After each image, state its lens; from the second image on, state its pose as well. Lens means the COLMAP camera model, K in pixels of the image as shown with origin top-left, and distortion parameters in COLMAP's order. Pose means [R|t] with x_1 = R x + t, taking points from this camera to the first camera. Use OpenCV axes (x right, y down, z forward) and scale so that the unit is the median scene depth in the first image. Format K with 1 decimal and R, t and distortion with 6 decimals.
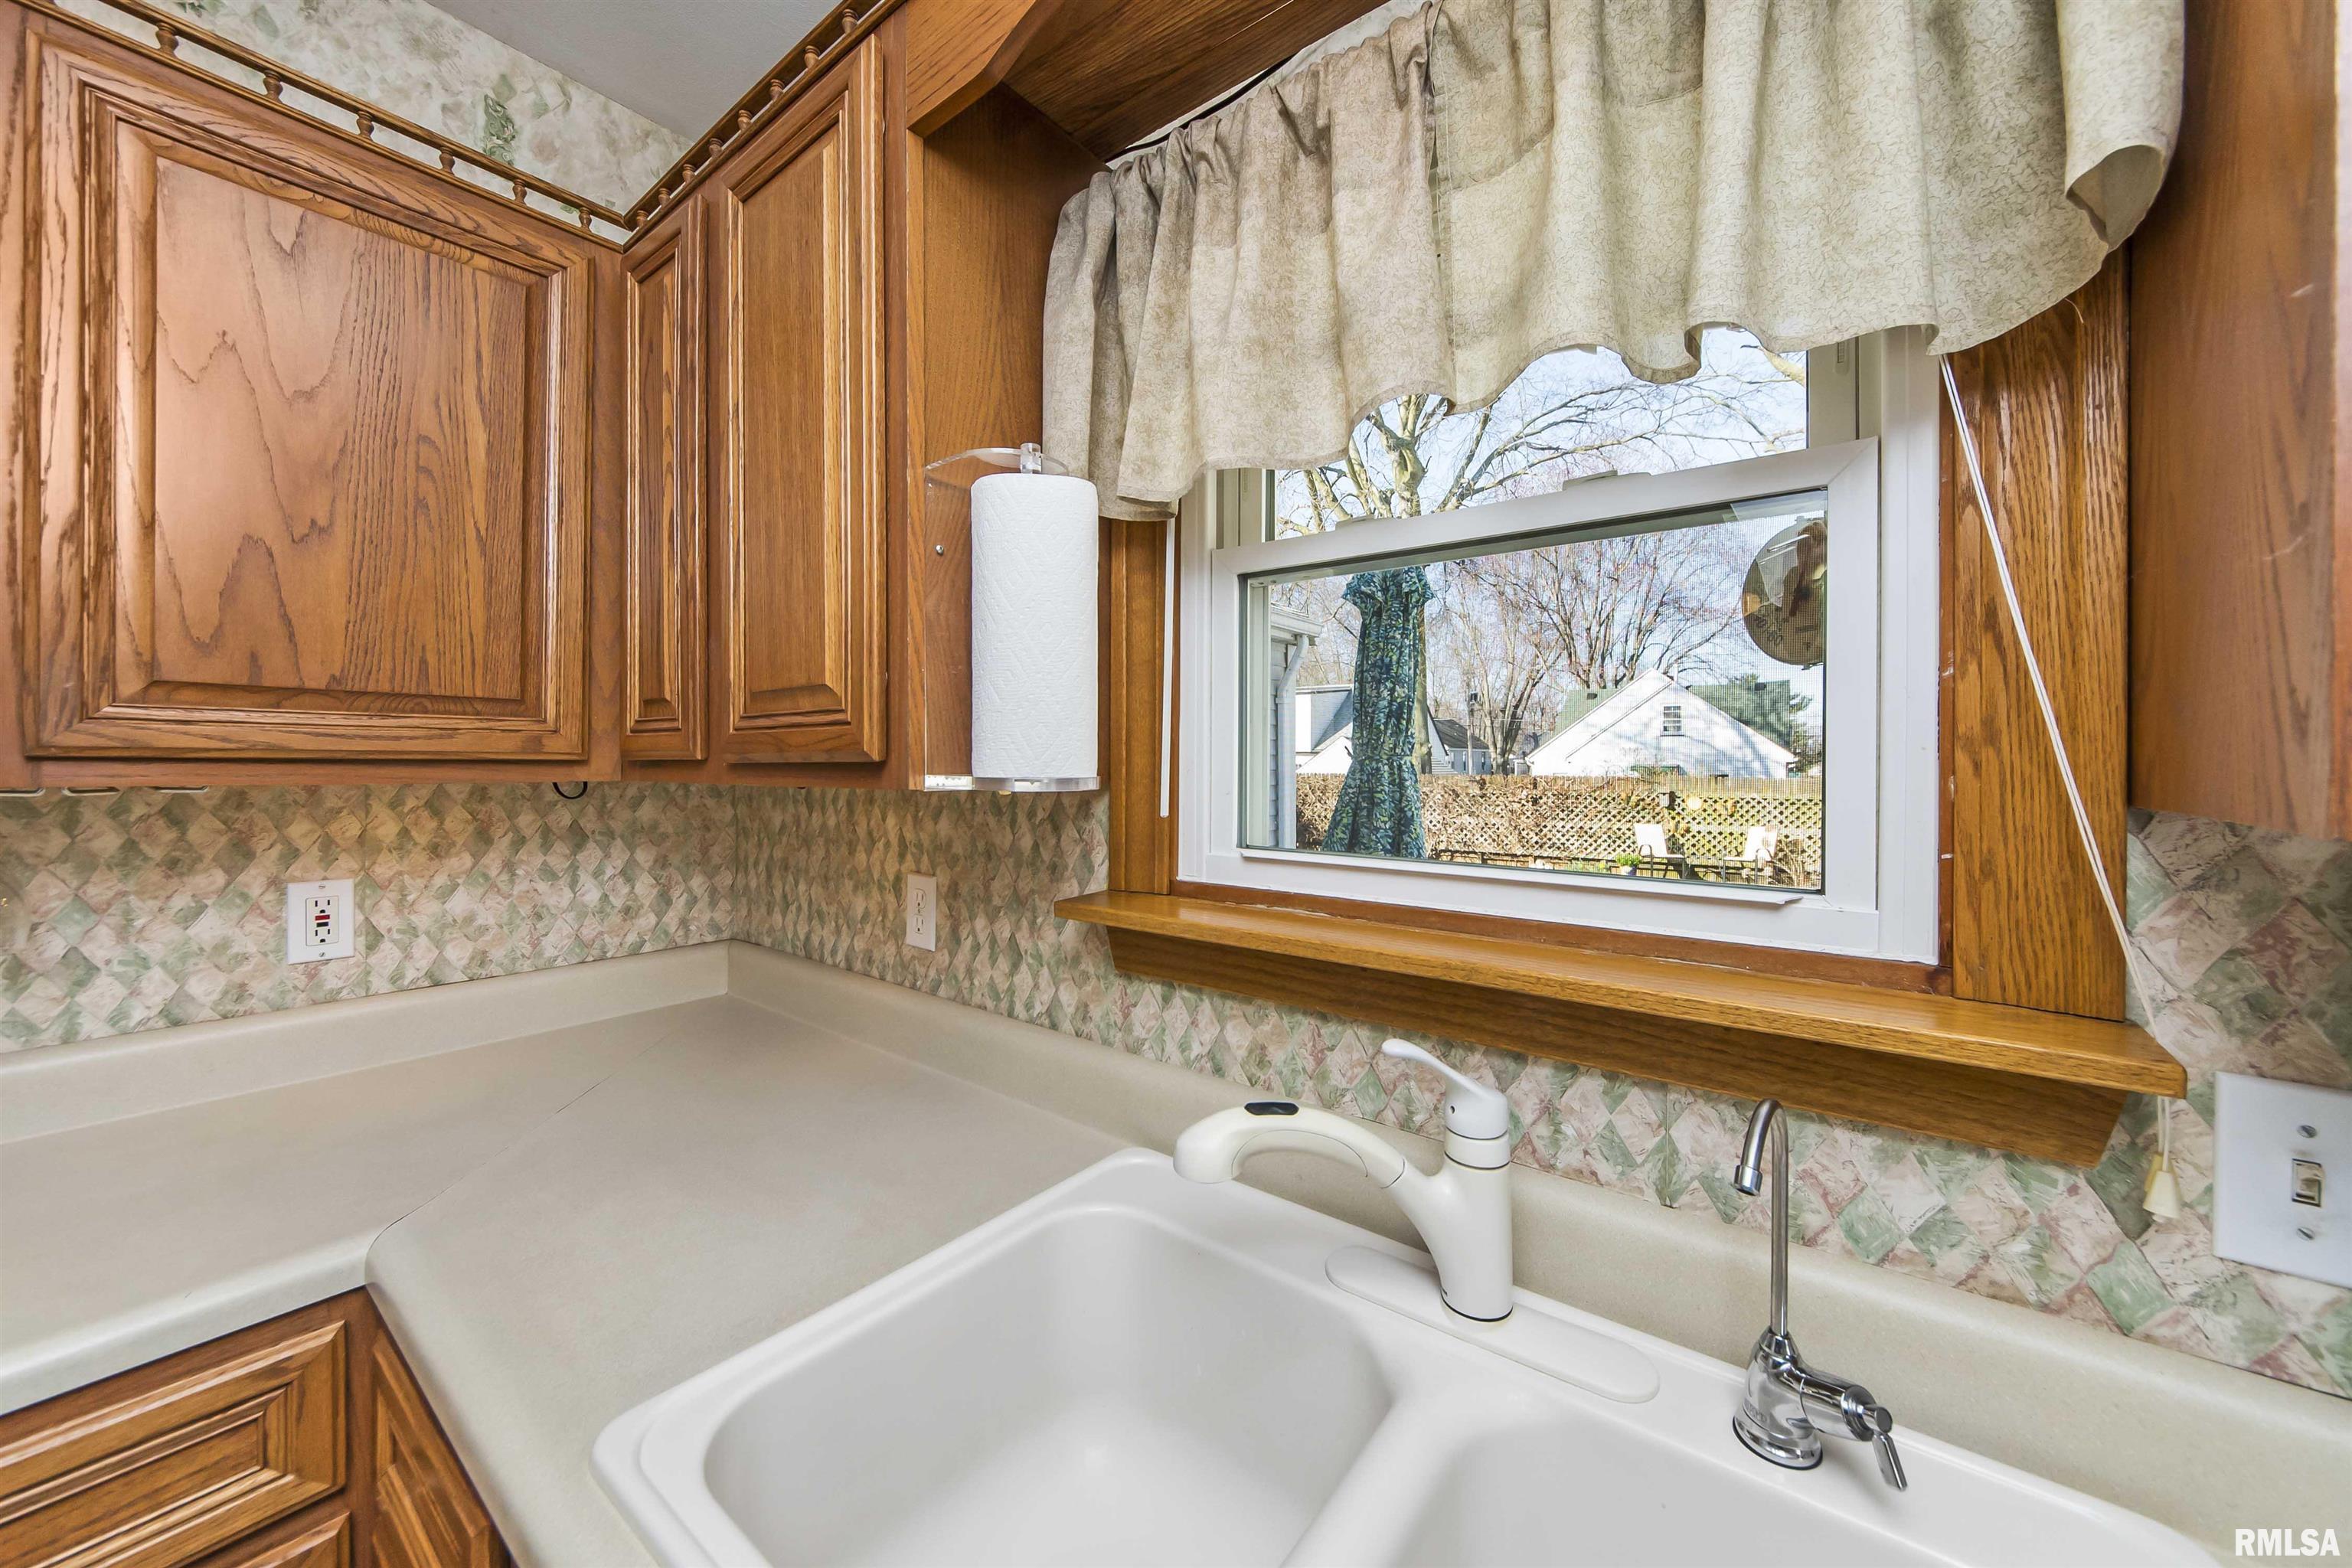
lens RADIAL K [[853.7, 0, 1158.3], [0, 853.7, 766.9], [0, 0, 1]] dist [0.004867, -0.001524]
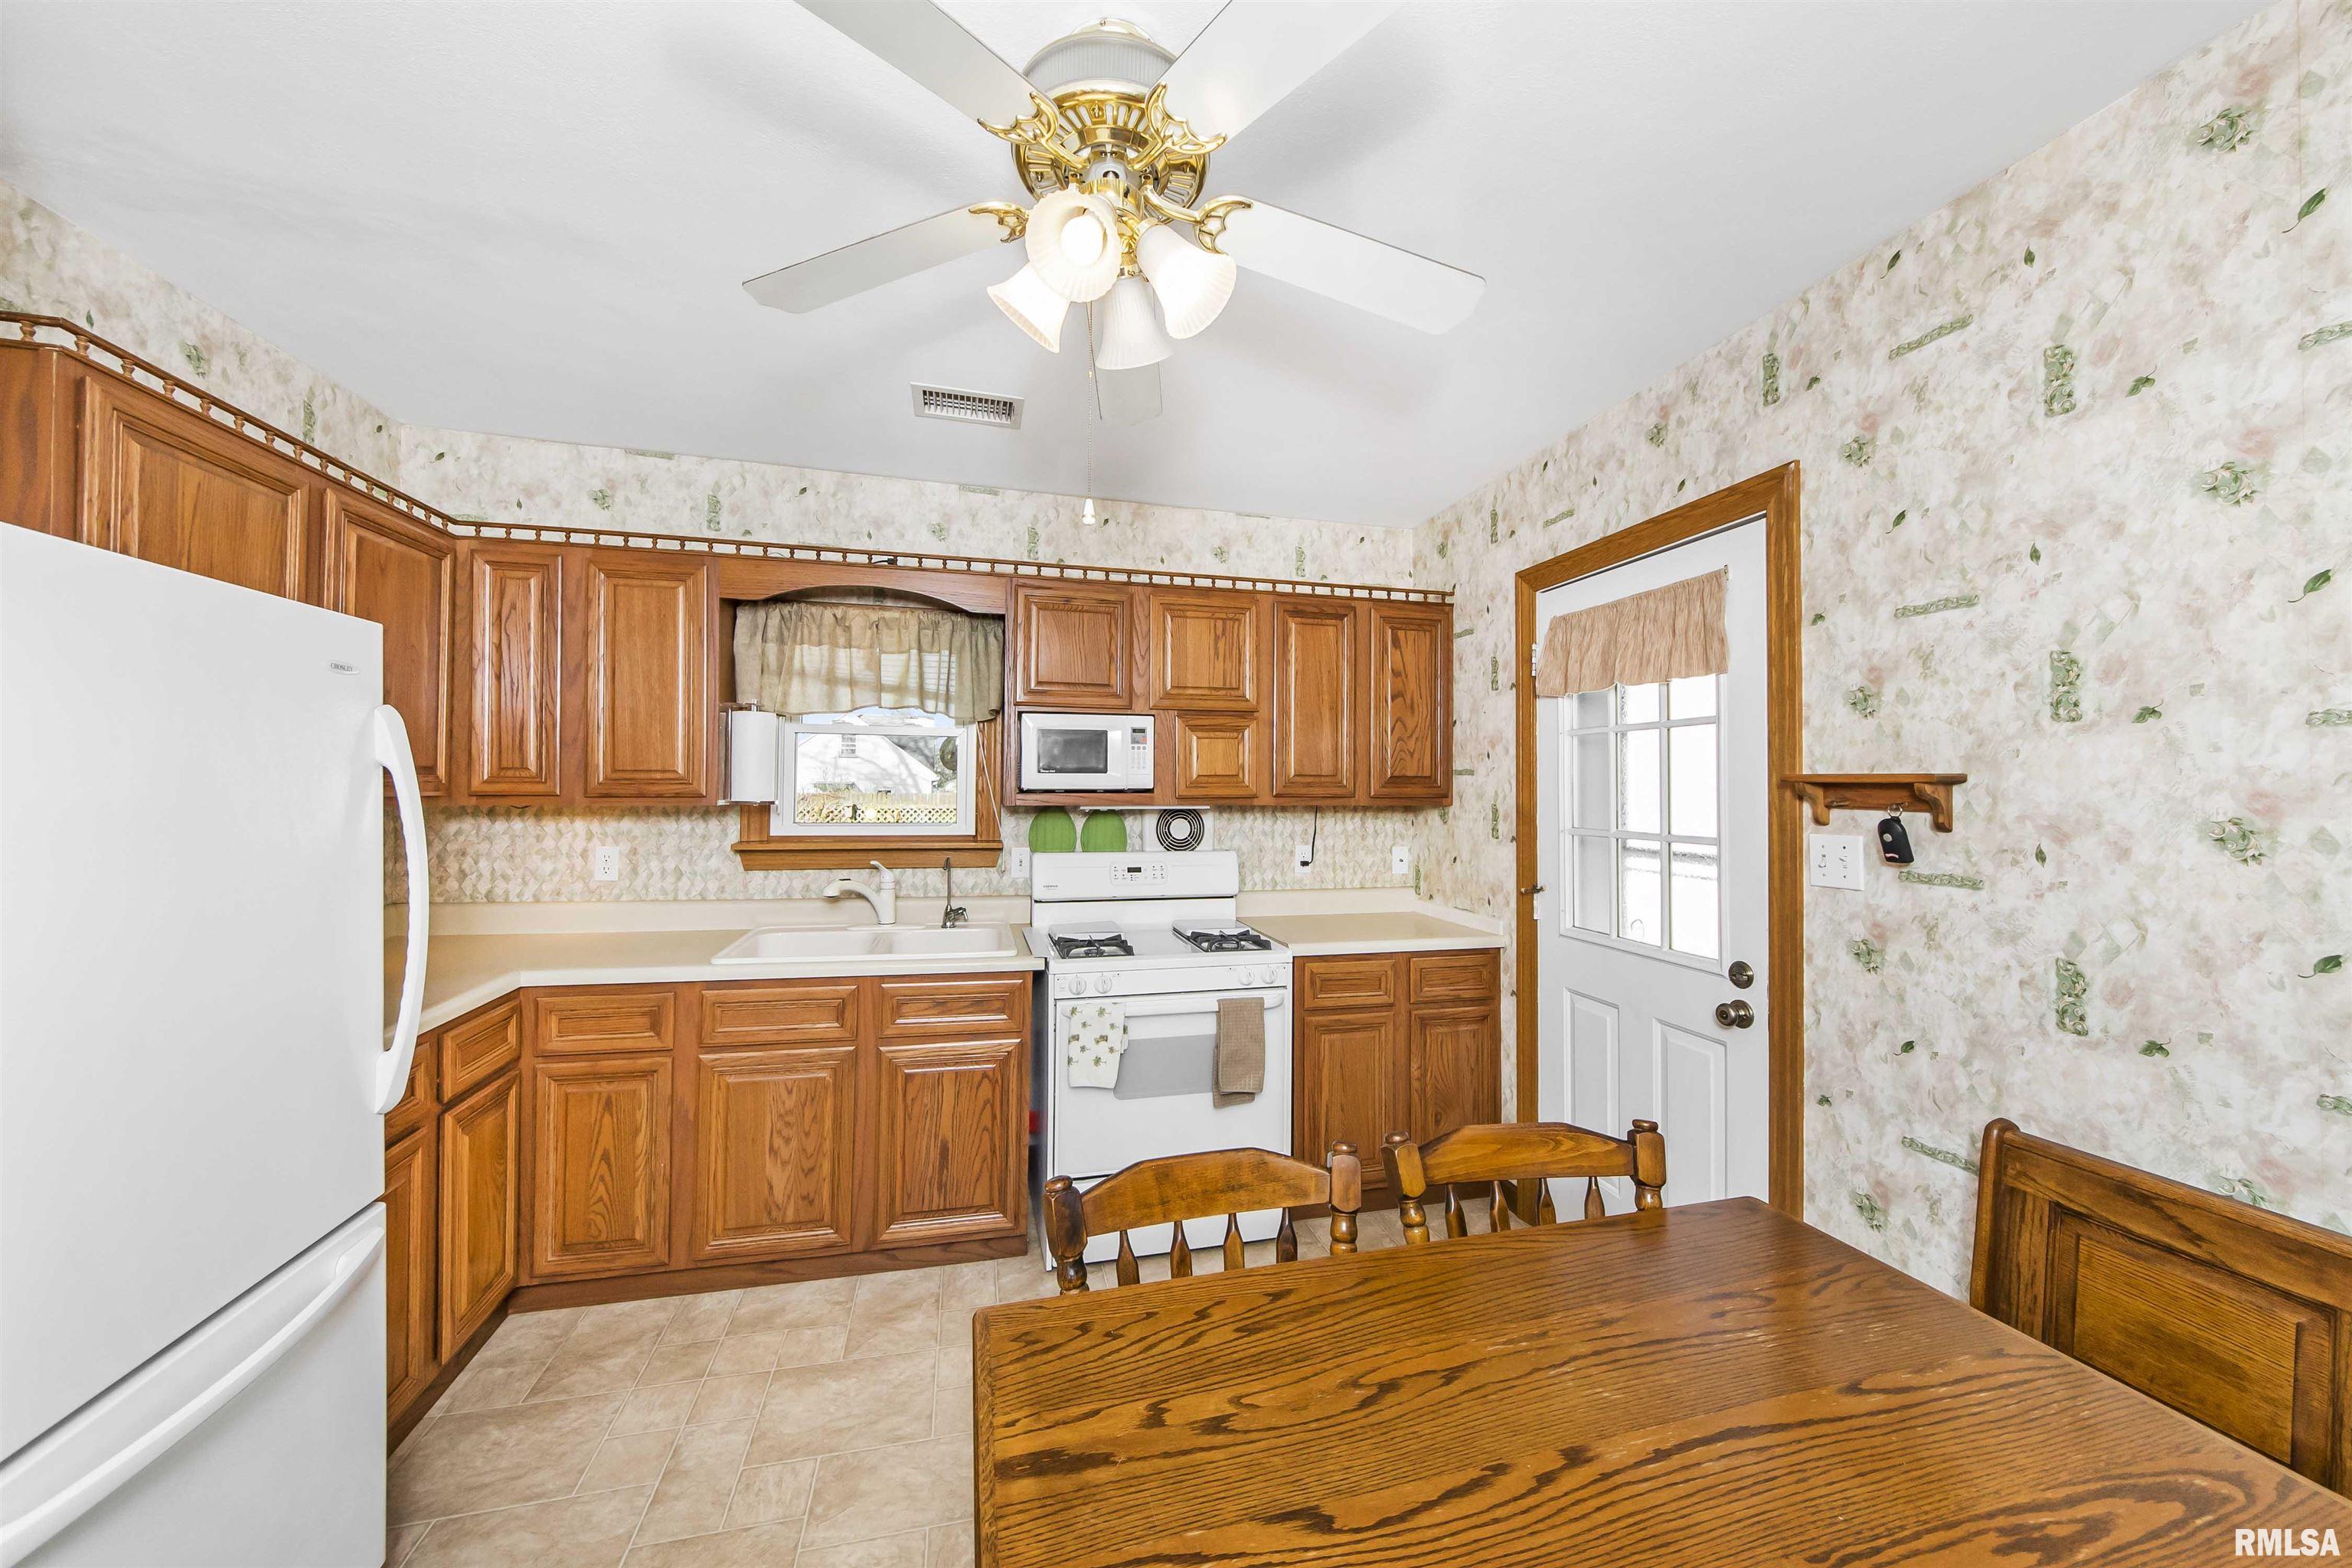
lens RADIAL K [[853.7, 0, 1198.4], [0, 853.7, 793.9], [0, 0, 1]] dist [0.004867, -0.001524]
pose [[0.592060, -0.008564, 0.805848, -1.167766], [-0.002526, 0.999919, 0.012483, -0.036465], [-0.805890, -0.009426, 0.591991, -1.504703]]
